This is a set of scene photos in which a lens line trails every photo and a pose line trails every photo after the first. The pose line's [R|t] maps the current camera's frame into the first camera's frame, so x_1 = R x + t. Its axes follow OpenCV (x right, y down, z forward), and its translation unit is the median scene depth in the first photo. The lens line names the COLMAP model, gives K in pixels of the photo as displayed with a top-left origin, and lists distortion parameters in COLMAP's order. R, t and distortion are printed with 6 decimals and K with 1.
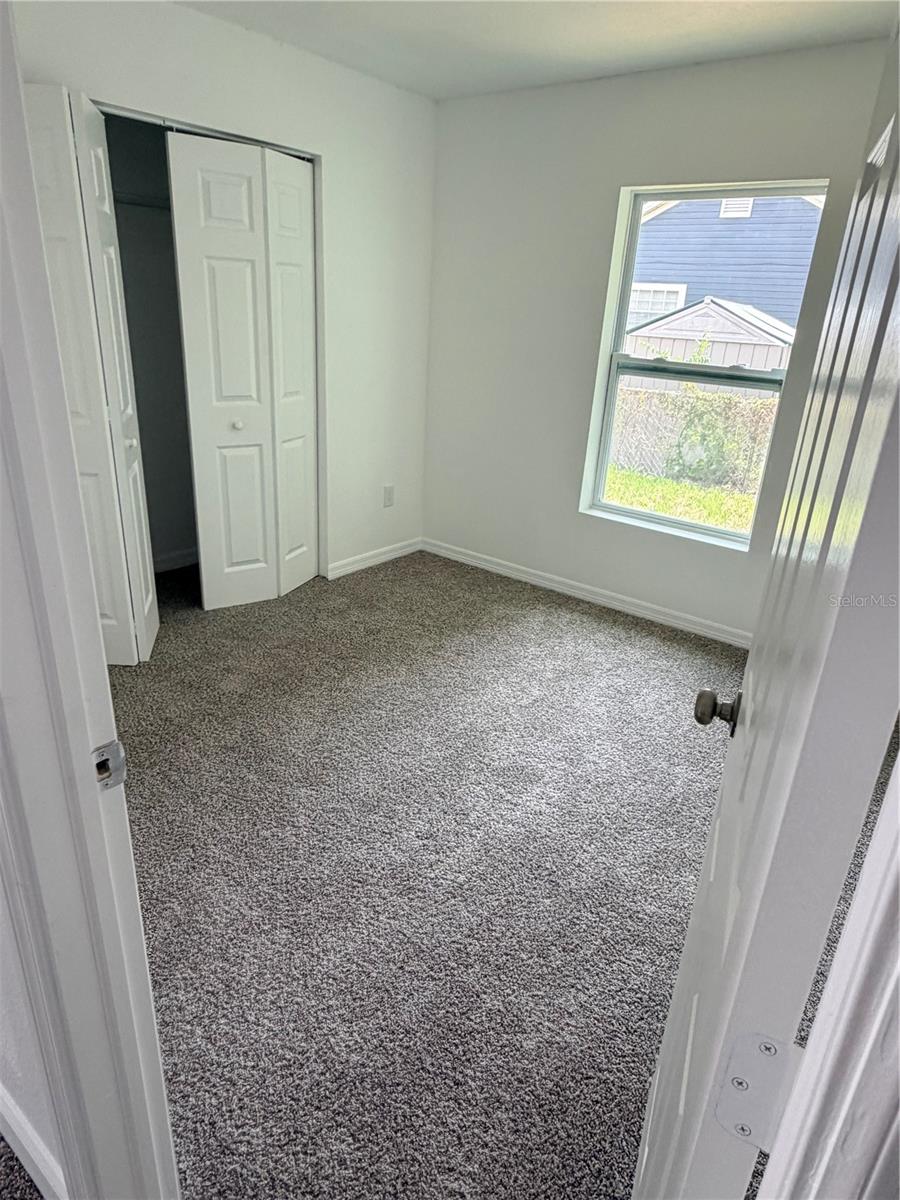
lens RADIAL K [[739.2, 0, 450.0], [0, 739.2, 600.0], [0, 0, 1]] dist [0.005352, 0.000698]
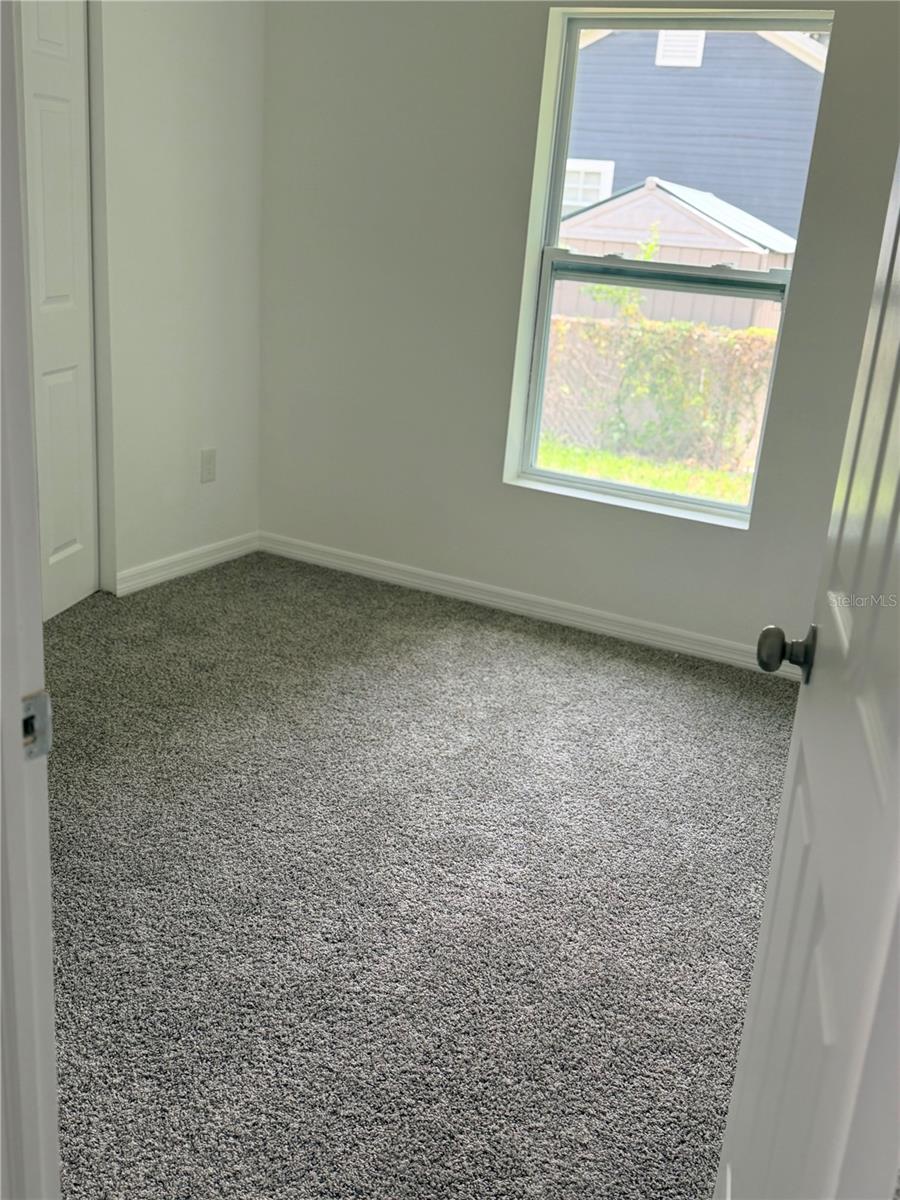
lens RADIAL K [[1197.3, 0, 449.7], [0, 1197.3, 607.4], [0, 0, 1]] dist [0.203542, -0.424434]
pose [[0.984493, -0.032836, 0.172326, -0.095595], [0.042005, 0.997874, -0.049836, 0.067727], [-0.170323, 0.056302, 0.983779, -0.095520]]
